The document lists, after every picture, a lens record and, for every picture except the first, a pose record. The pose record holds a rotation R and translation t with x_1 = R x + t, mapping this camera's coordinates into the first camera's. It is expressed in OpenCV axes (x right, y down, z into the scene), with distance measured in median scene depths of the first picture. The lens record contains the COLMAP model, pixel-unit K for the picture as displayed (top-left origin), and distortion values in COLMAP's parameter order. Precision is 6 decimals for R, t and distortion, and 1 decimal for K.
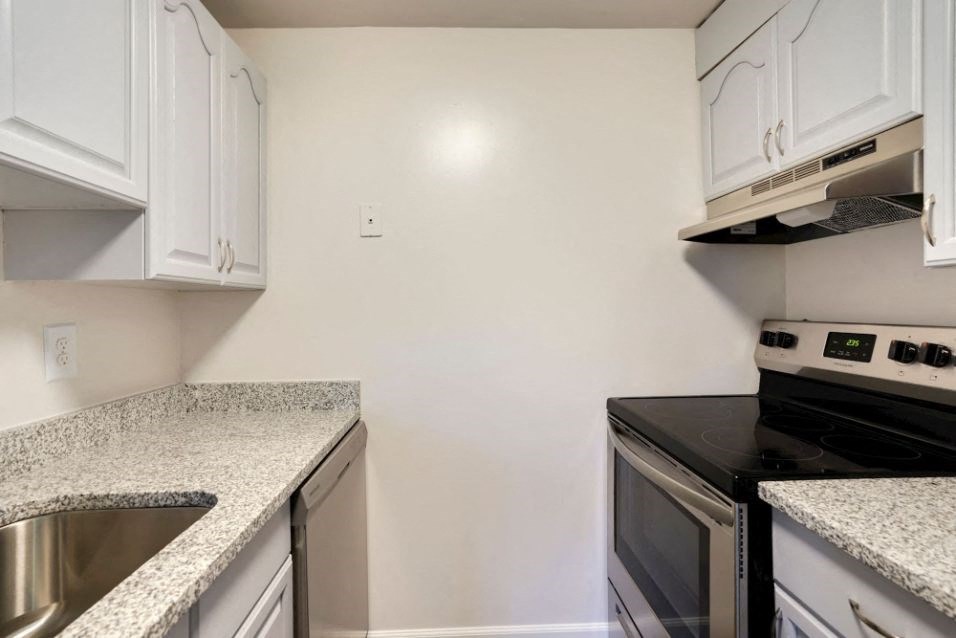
lens RADIAL K [[439.6, 0, 476.8], [0, 439.6, 316.0], [0, 0, 1]] dist [0.005869, 0.002353]
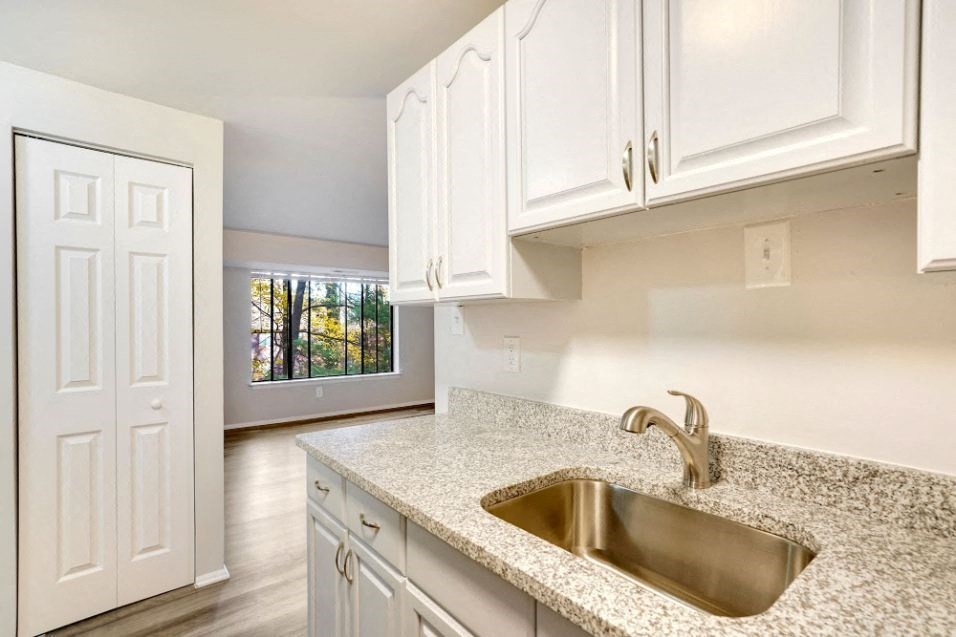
lens RADIAL K [[439.6, 0, 481.1], [0, 439.6, 322.8], [0, 0, 1]] dist [0.005869, 0.002353]
pose [[-0.795893, 0.006761, -0.605399, 0.072496], [0.006259, 0.999976, 0.002940, -0.021762], [0.605404, -0.001449, -0.795917, 1.225948]]
